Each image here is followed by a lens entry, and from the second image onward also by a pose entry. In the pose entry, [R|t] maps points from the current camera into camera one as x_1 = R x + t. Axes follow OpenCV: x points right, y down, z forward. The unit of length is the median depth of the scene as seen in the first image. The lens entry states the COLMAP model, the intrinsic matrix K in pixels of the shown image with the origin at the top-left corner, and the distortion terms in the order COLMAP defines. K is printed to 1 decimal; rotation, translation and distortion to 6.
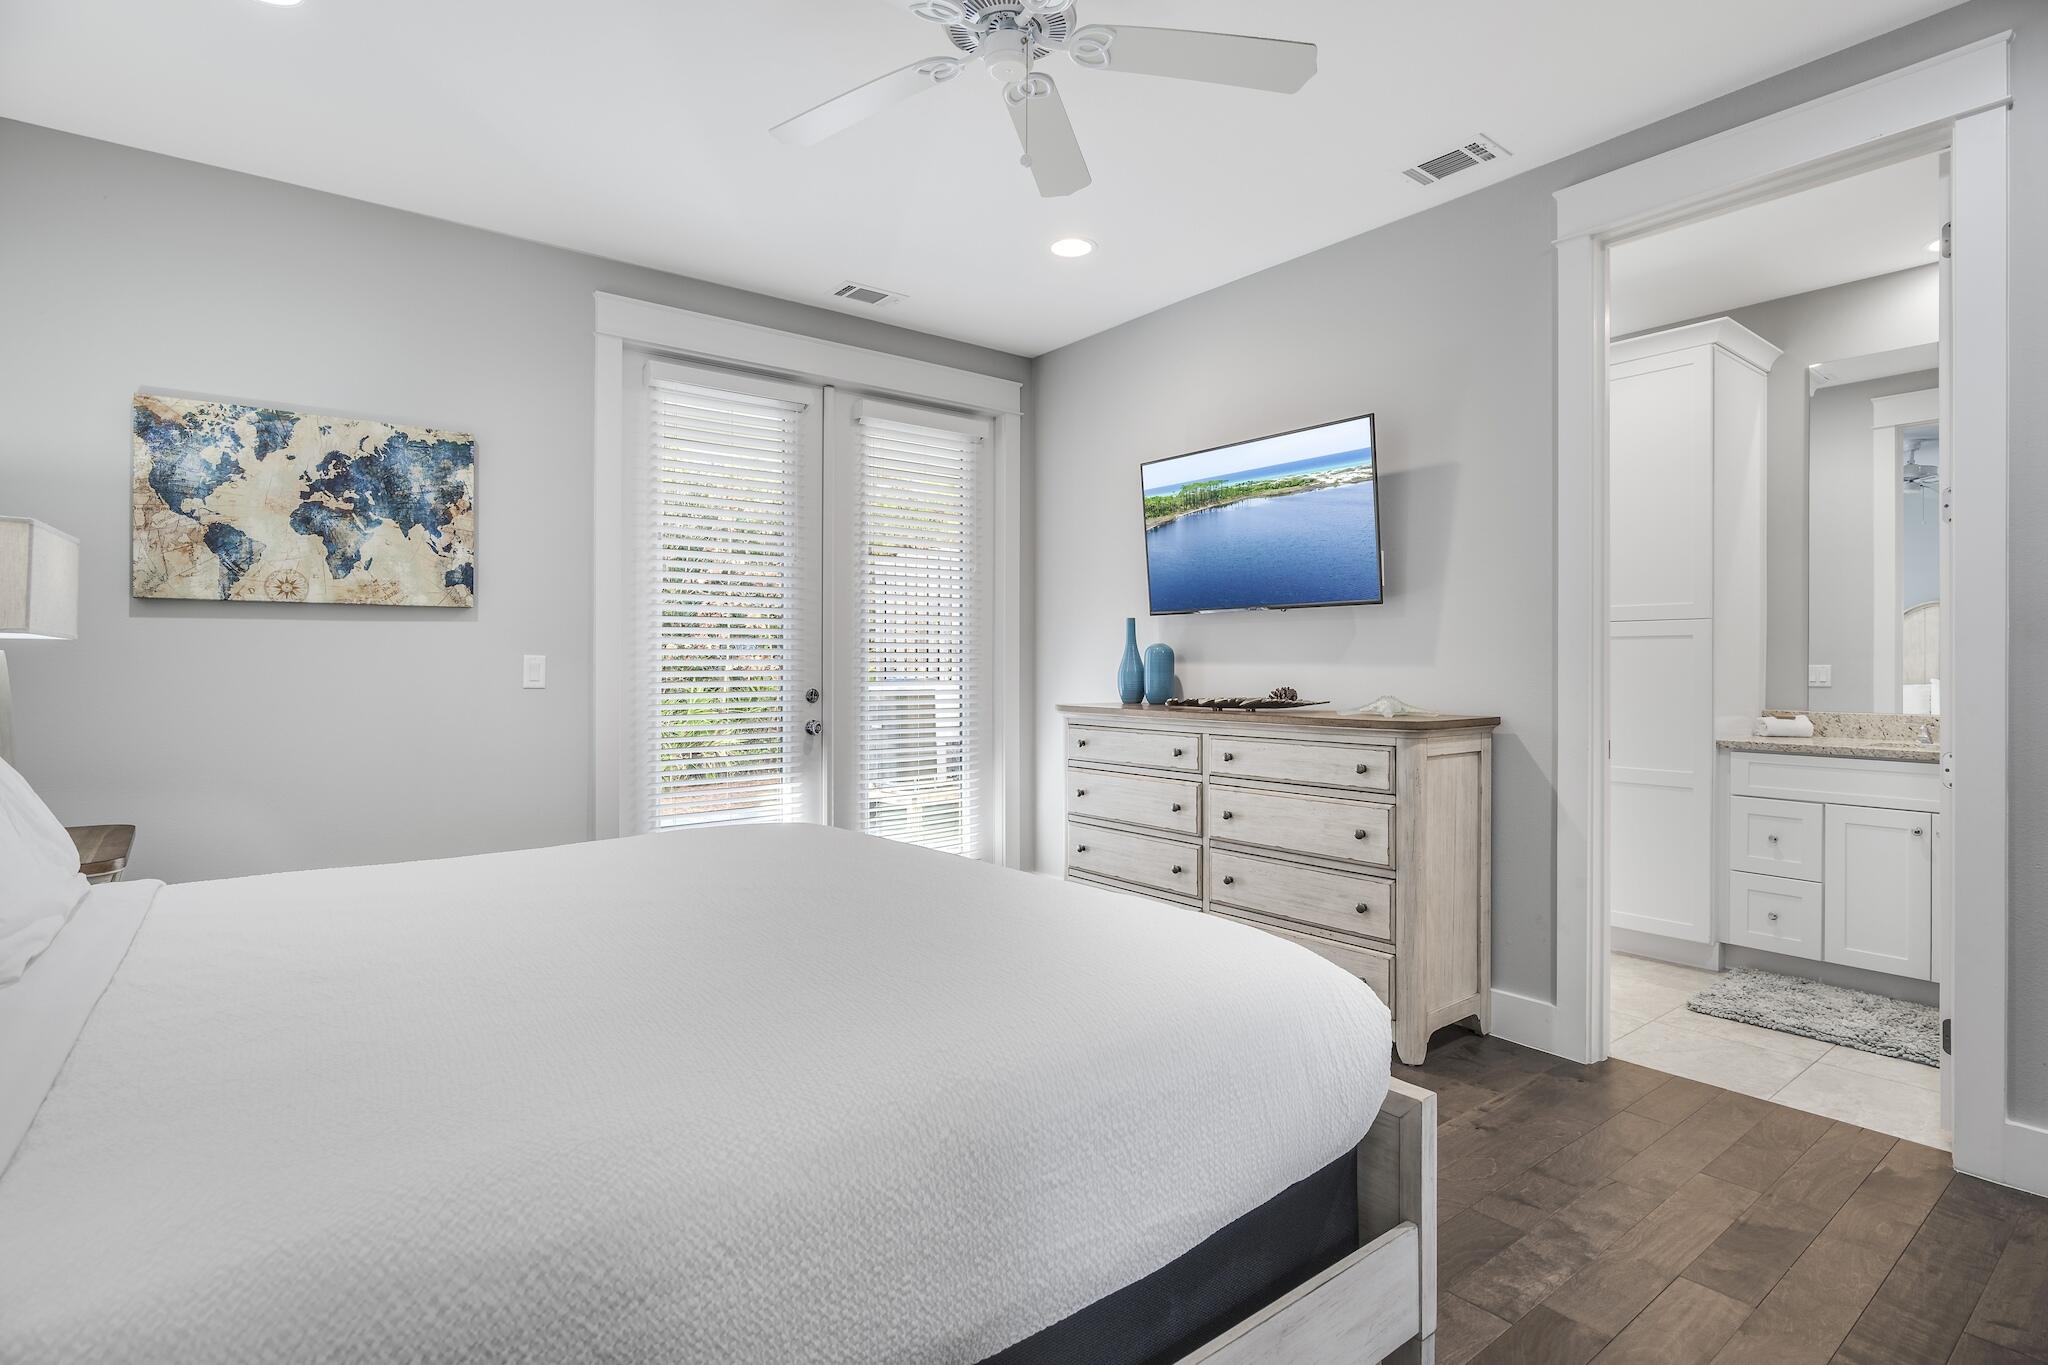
lens RADIAL K [[1010.8, 0, 1021.7], [0, 1010.8, 678.6], [0, 0, 1]] dist [-0.019056, -0.001166]
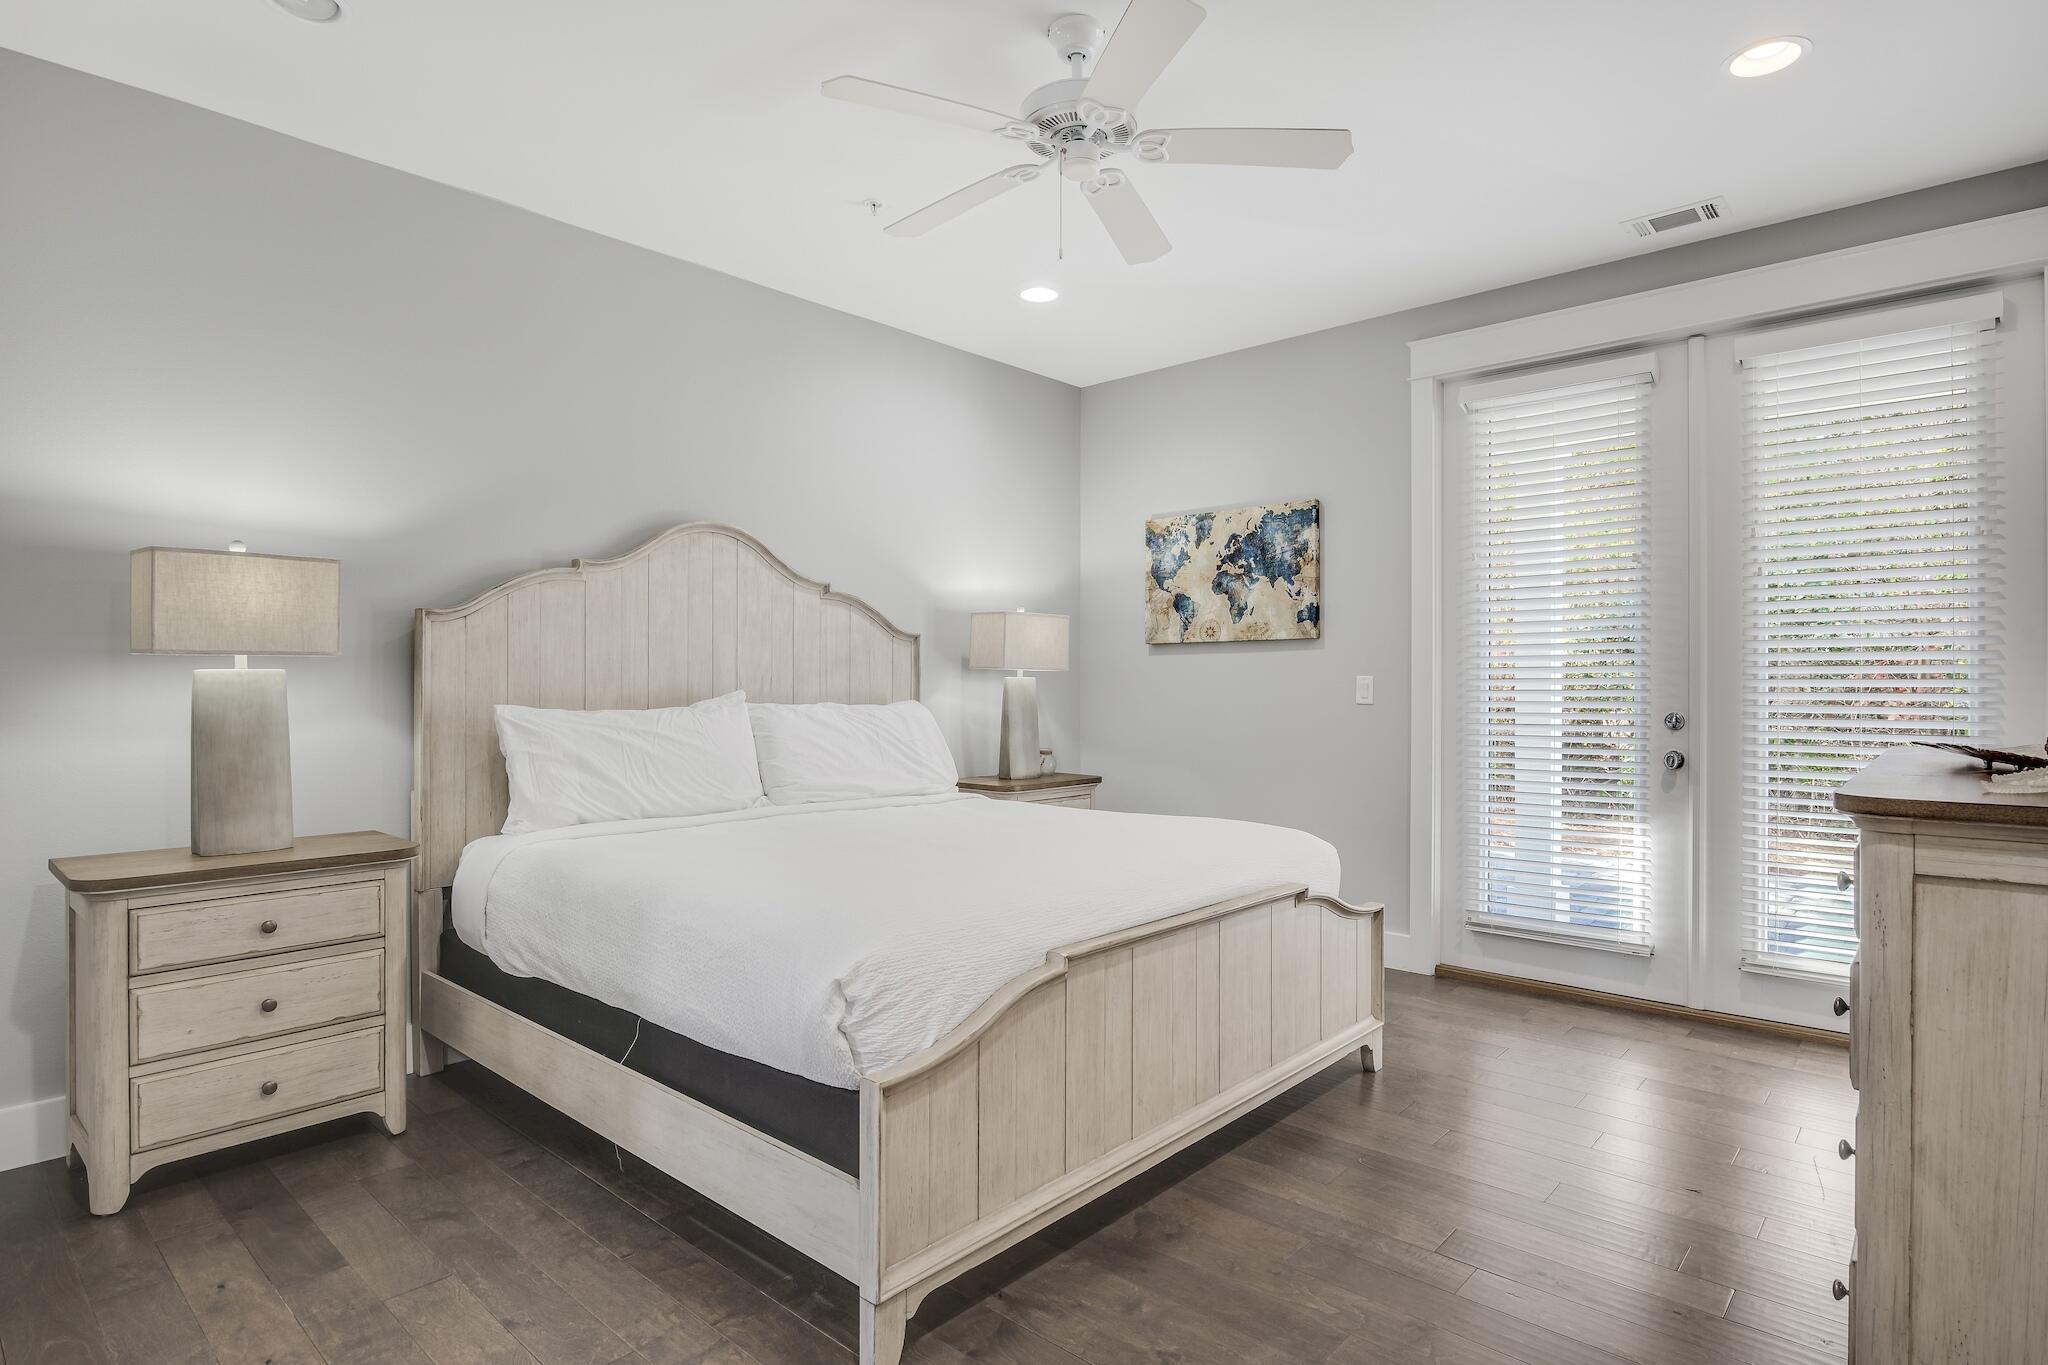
lens RADIAL K [[1054.5, 0, 1020.6], [0, 1054.5, 680.7], [0, 0, 1]] dist [-0.005611, -0.000290]
pose [[0.177644, -0.004637, -0.984084, 0.722177], [-0.011229, 0.999914, -0.006739, -0.005689], [0.984031, 0.012247, 0.177577, 0.438740]]
